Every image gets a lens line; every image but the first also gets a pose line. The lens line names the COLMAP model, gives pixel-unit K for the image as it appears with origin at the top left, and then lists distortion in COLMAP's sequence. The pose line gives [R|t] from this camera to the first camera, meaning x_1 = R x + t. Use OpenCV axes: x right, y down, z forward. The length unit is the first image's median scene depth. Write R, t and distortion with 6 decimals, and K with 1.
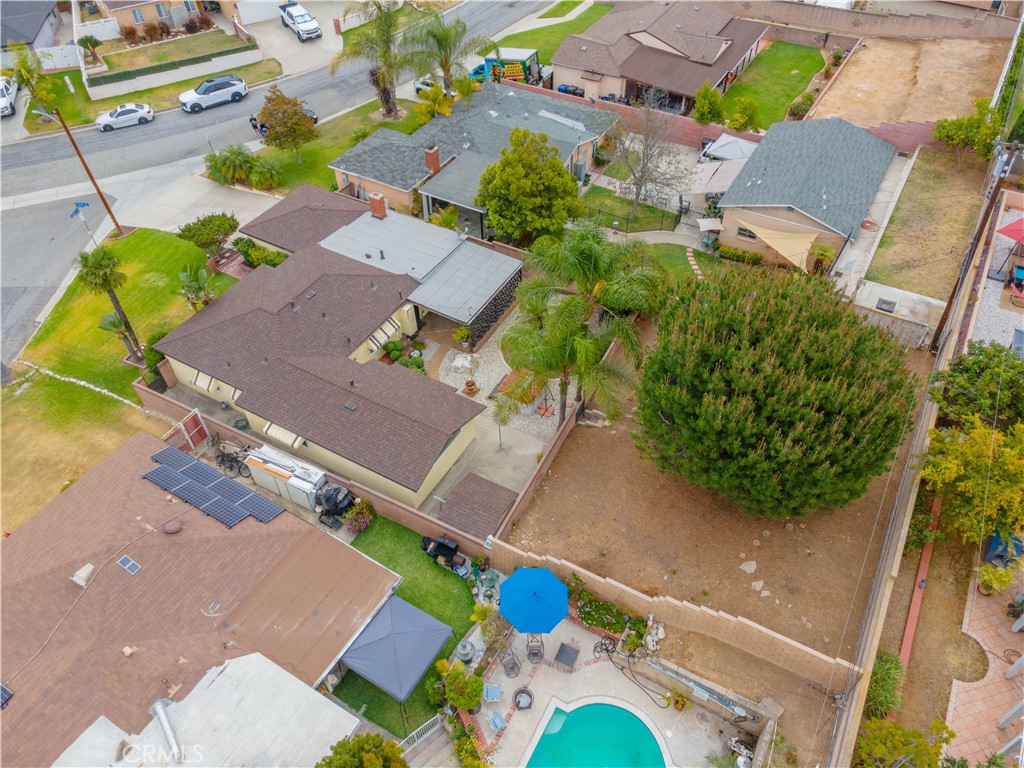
lens RADIAL K [[742.3, 0, 514.2], [0, 742.3, 380.6], [0, 0, 1]] dist [0.024931, 0.034668]
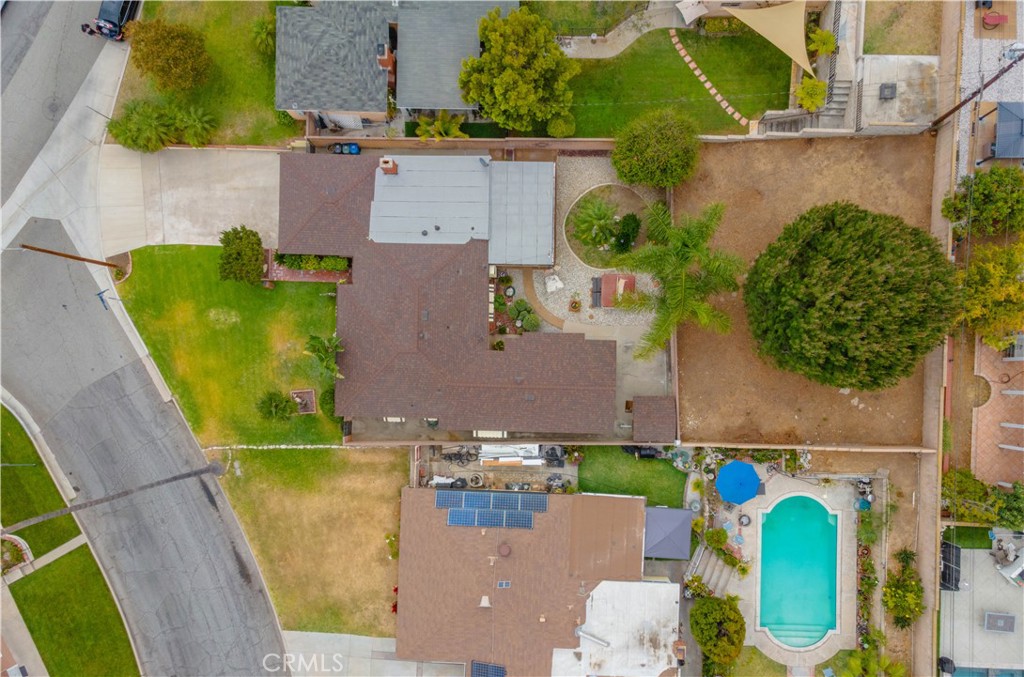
lens RADIAL K [[759.6, 0, 515.8], [0, 759.6, 379.9], [0, 0, 1]] dist [0.049907, 0.006817]
pose [[0.877233, -0.479596, -0.021185, -0.245311], [0.359318, 0.626687, 0.691487, -1.129421], [-0.318358, -0.614207, 0.722078, 0.086142]]
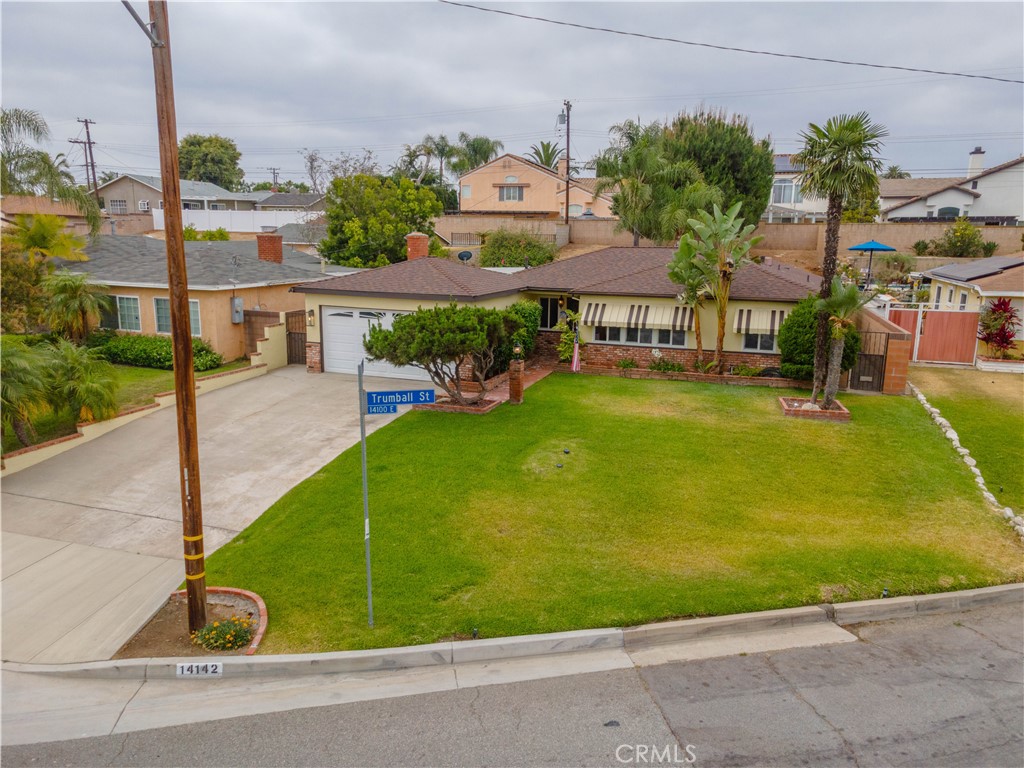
lens RADIAL K [[742.3, 0, 514.2], [0, 742.3, 380.6], [0, 0, 1]] dist [0.024931, 0.034668]
pose [[-0.191288, -0.175320, 0.965749, -1.360603], [0.697052, 0.668447, 0.259416, -0.442352], [-0.691033, 0.722801, -0.005659, 1.672019]]
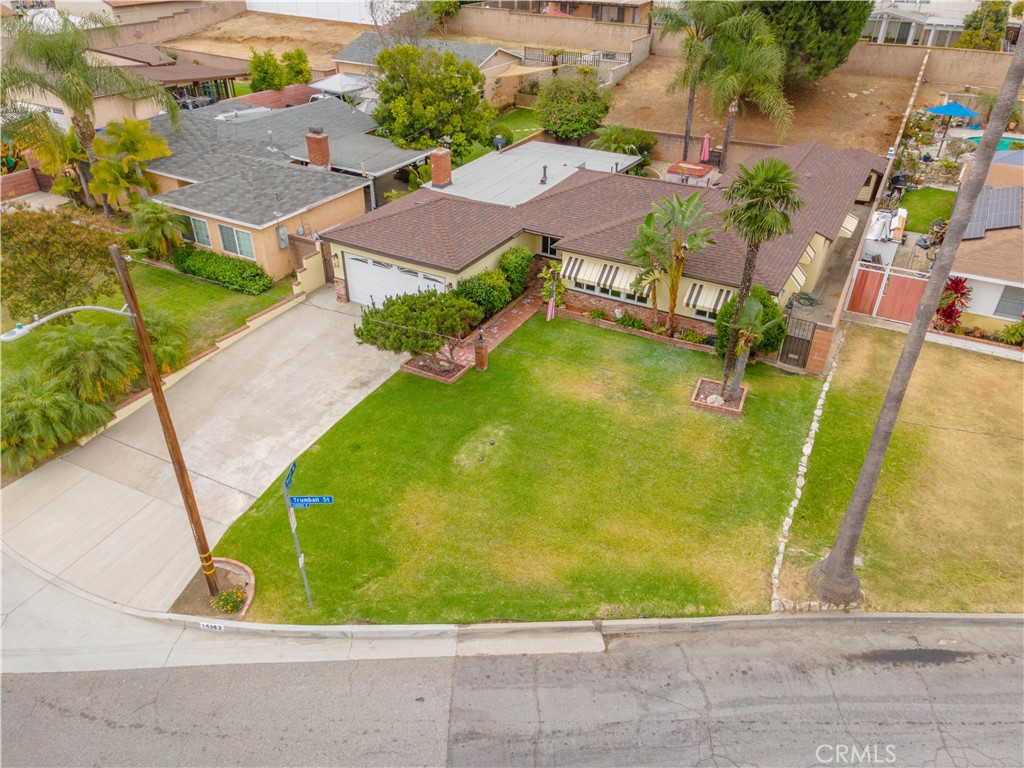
lens RADIAL K [[742.3, 0, 514.2], [0, 742.3, 380.6], [0, 0, 1]] dist [0.024931, 0.034668]
pose [[-0.016367, -0.518096, 0.855166, -1.449175], [0.712929, 0.593624, 0.373287, -0.539244], [-0.701045, 0.615782, 0.359650, 1.340857]]
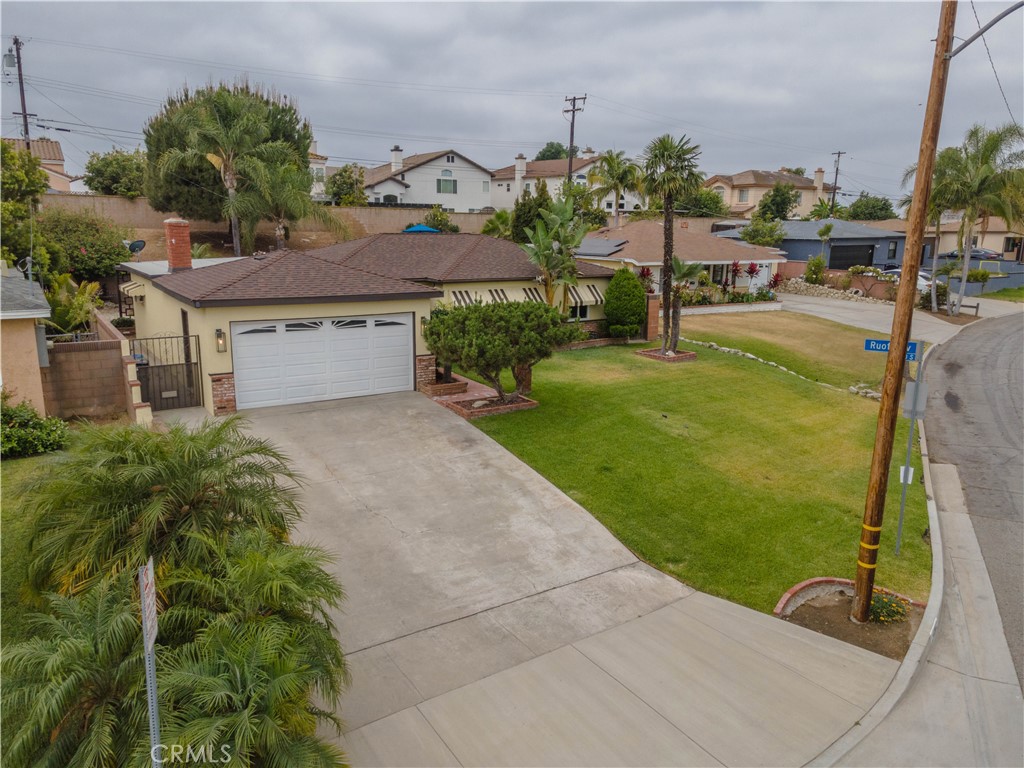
lens RADIAL K [[742.3, 0, 514.2], [0, 742.3, 380.6], [0, 0, 1]] dist [0.024931, 0.034668]
pose [[-0.893921, -0.088331, 0.439434, -0.982942], [0.323196, 0.552262, 0.768473, -0.805631], [-0.310563, 0.828978, -0.465131, 2.011262]]
